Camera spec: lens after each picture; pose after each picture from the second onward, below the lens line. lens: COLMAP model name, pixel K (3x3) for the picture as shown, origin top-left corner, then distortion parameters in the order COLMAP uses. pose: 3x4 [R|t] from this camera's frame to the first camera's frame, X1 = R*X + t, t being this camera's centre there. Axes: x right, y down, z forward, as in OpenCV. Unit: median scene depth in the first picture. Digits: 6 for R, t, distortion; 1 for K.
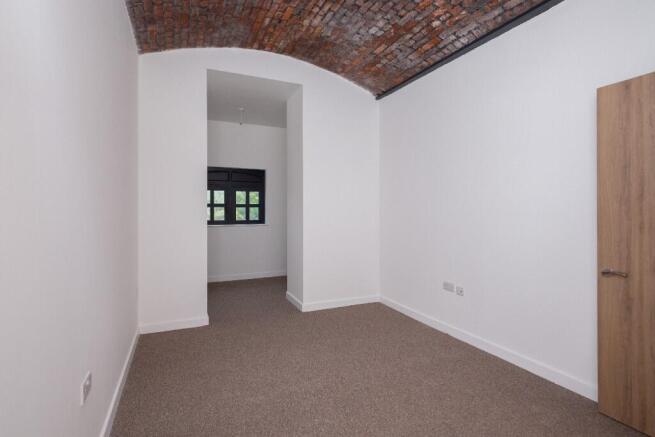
lens RADIAL K [[329.2, 0, 324.5], [0, 329.2, 209.4], [0, 0, 1]] dist [-0.011566, -0.000949]
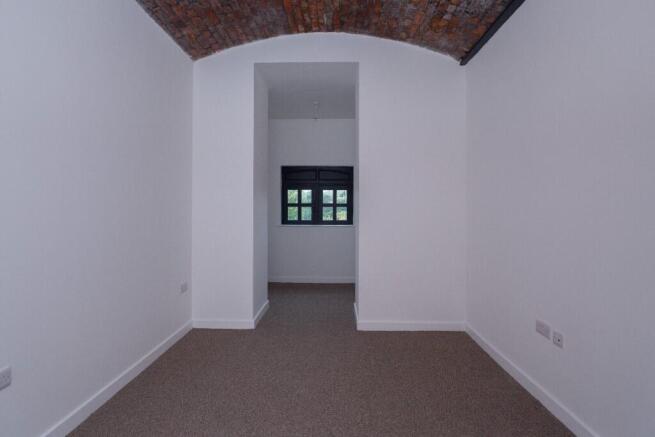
lens RADIAL K [[329.2, 0, 324.5], [0, 329.2, 209.4], [0, 0, 1]] dist [-0.011566, -0.000949]
pose [[0.899797, 0.001780, -0.436306, 0.229723], [-0.001571, 0.999998, 0.000840, 0.000621], [0.436306, -0.000070, 0.899798, 0.199179]]
